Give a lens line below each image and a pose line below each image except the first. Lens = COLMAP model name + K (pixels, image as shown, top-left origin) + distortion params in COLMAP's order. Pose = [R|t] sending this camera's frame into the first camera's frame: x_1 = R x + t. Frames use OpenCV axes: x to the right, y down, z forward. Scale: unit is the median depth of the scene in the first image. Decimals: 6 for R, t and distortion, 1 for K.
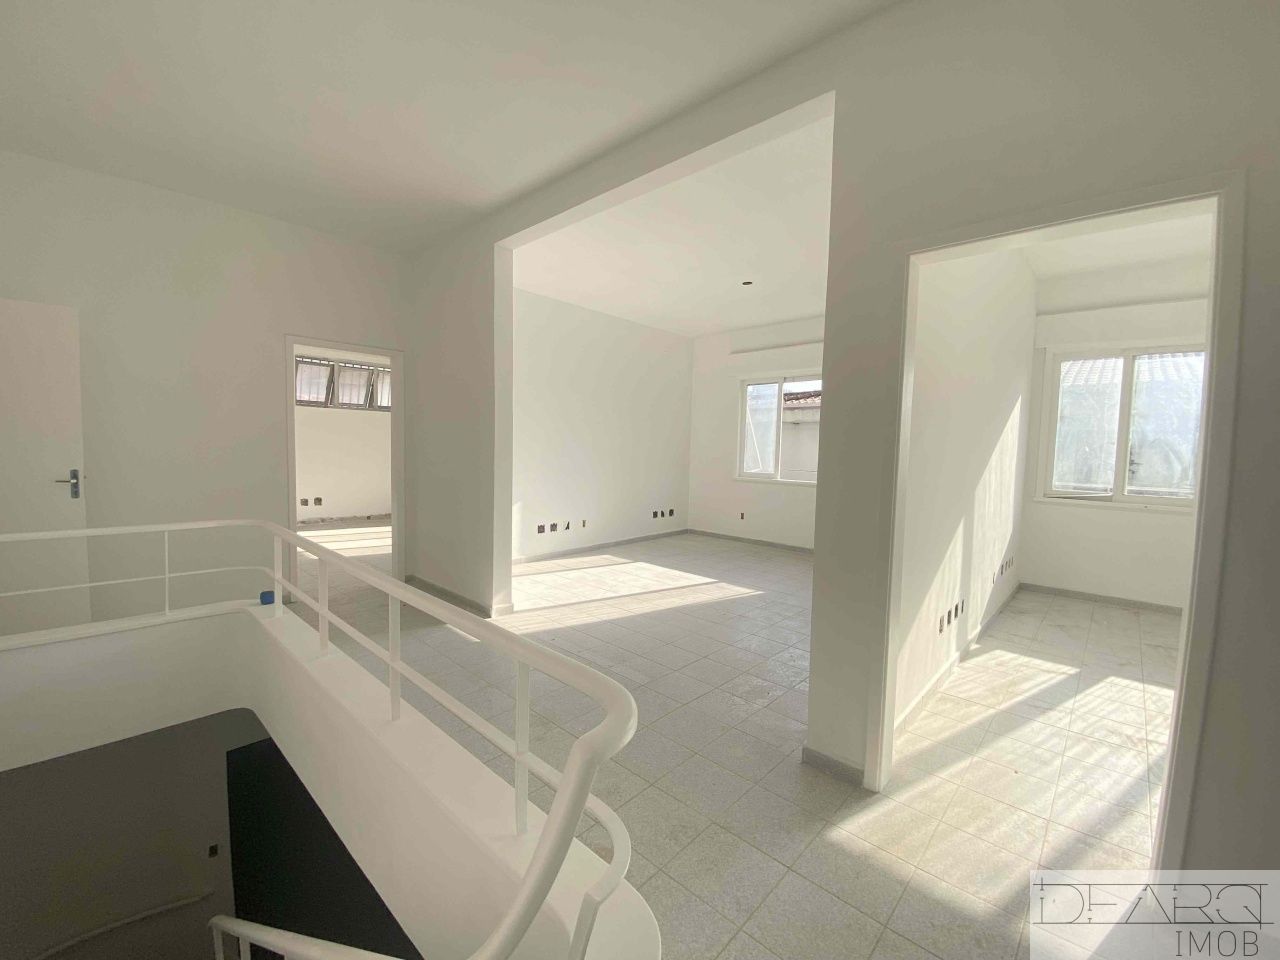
lens RADIAL K [[523.6, 0, 630.5], [0, 523.6, 480.7], [0, 0, 1]] dist [0.001658, -0.000140]
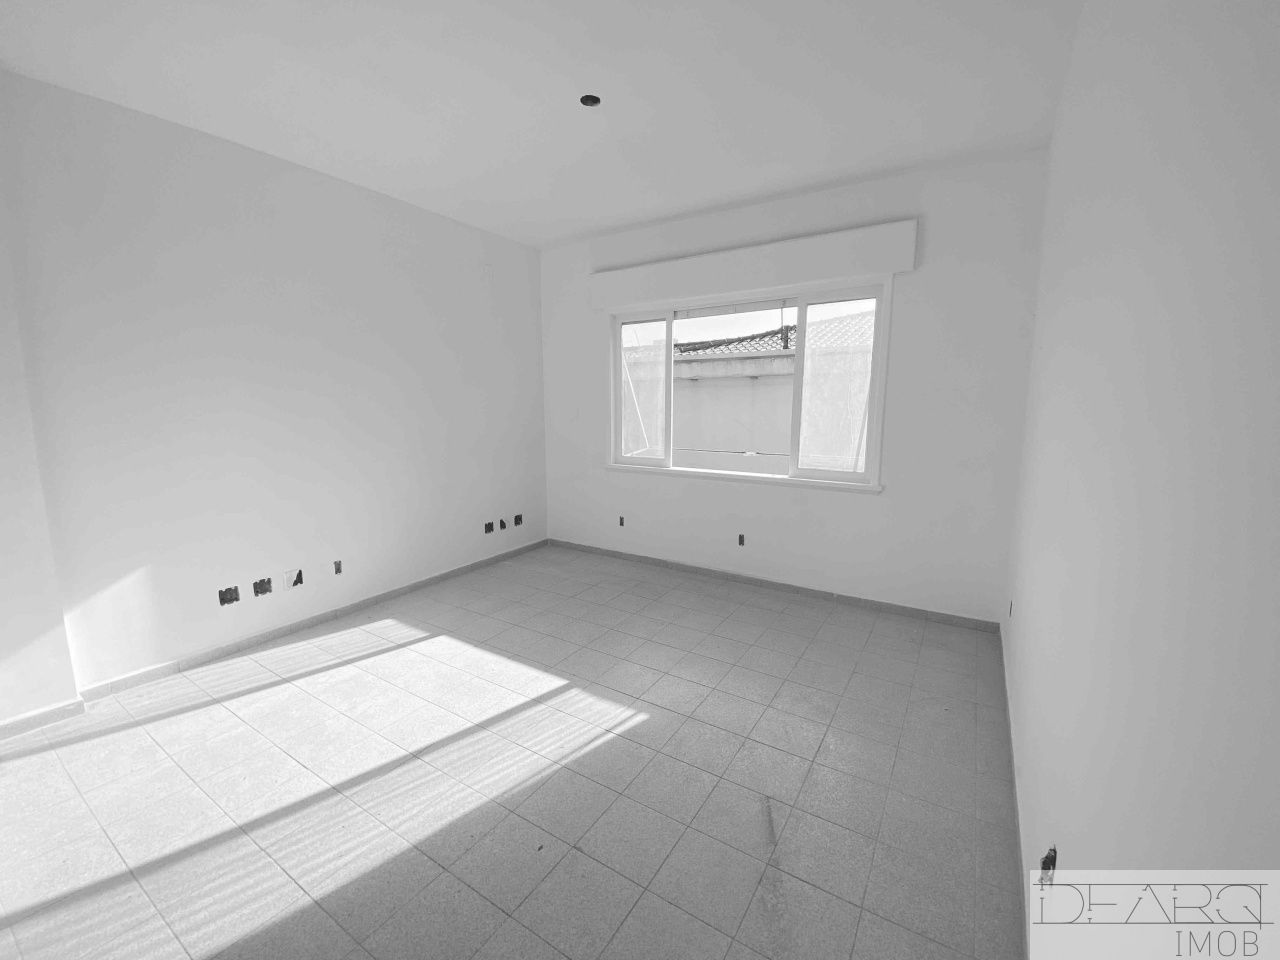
lens RADIAL K [[531.4, 0, 640.0], [0, 531.4, 480.0], [0, 0, 1]] dist [0.015547, -0.000069]
pose [[0.979199, -0.050781, 0.196443, 0.121430], [0.035252, 0.996028, 0.081759, -0.047751], [-0.199815, -0.073134, 0.977101, 0.379410]]
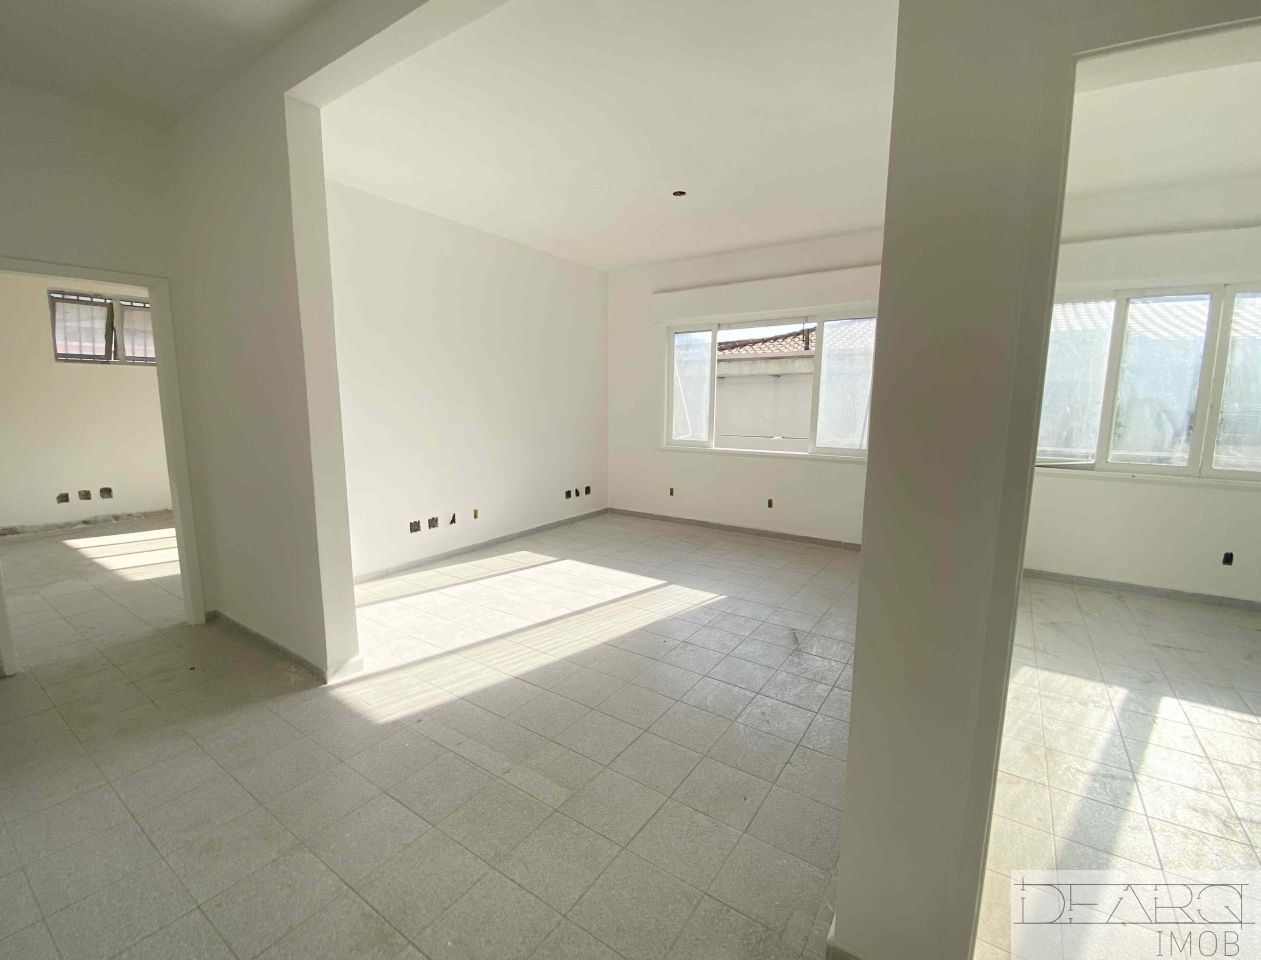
lens RADIAL K [[548.0, 0, 634.5], [0, 548.0, 482.3], [0, 0, 1]] dist [0.025566, -0.026848]
pose [[0.985564, -0.040868, 0.164298, 0.011392], [0.027270, 0.996077, 0.084185, -0.027073], [-0.167094, -0.078489, 0.982812, 0.165994]]
